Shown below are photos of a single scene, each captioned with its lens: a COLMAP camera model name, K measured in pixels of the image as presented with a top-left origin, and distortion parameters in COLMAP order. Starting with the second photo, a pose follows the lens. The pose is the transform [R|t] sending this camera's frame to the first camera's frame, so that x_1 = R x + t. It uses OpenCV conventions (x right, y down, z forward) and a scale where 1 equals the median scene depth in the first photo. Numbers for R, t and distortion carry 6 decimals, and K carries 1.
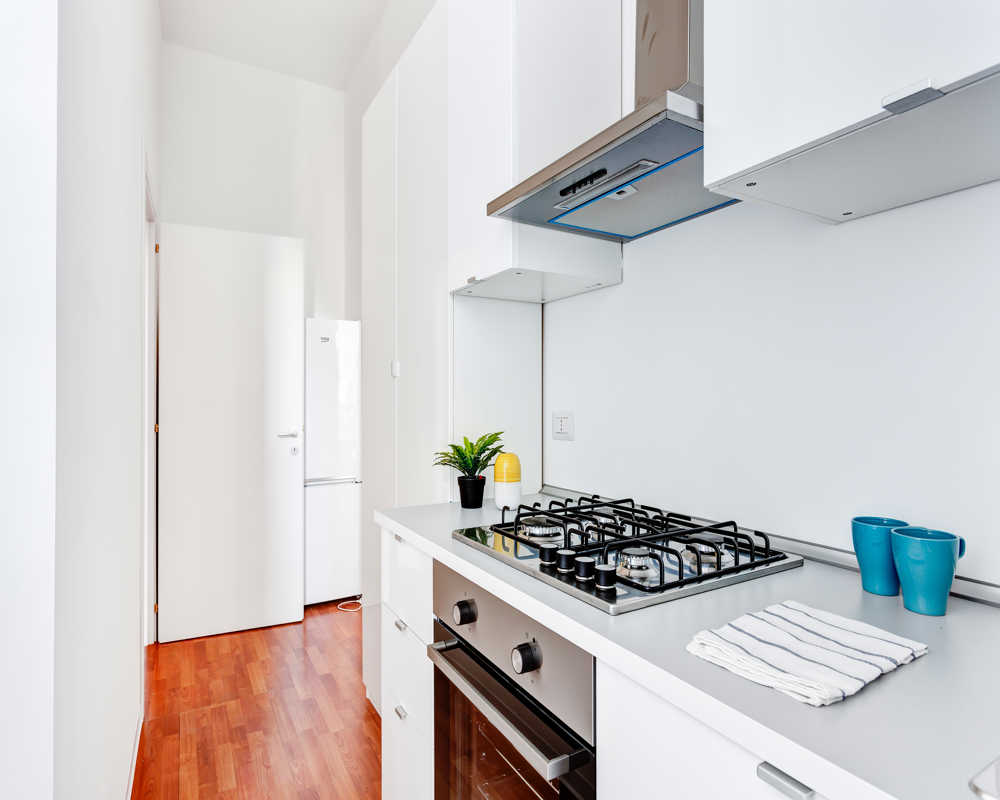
lens RADIAL K [[548.6, 0, 499.3], [0, 548.6, 403.0], [0, 0, 1]] dist [-0.006194, 0.005874]
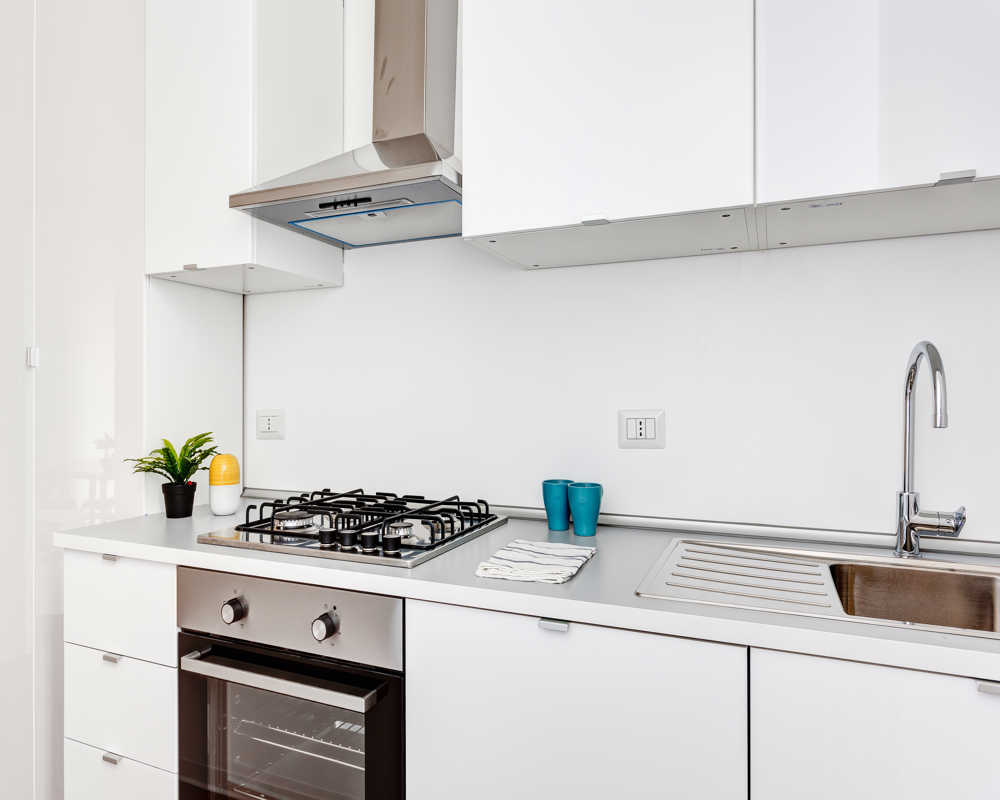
lens RADIAL K [[641.1, 0, 499.2], [0, 641.1, 398.4], [0, 0, 1]] dist [-0.000428, 0.001150]
pose [[0.803578, 0.000561, 0.595200, -0.338263], [0.001361, 0.999995, -0.002780, -0.000813], [-0.595198, 0.003044, 0.803573, -0.209681]]
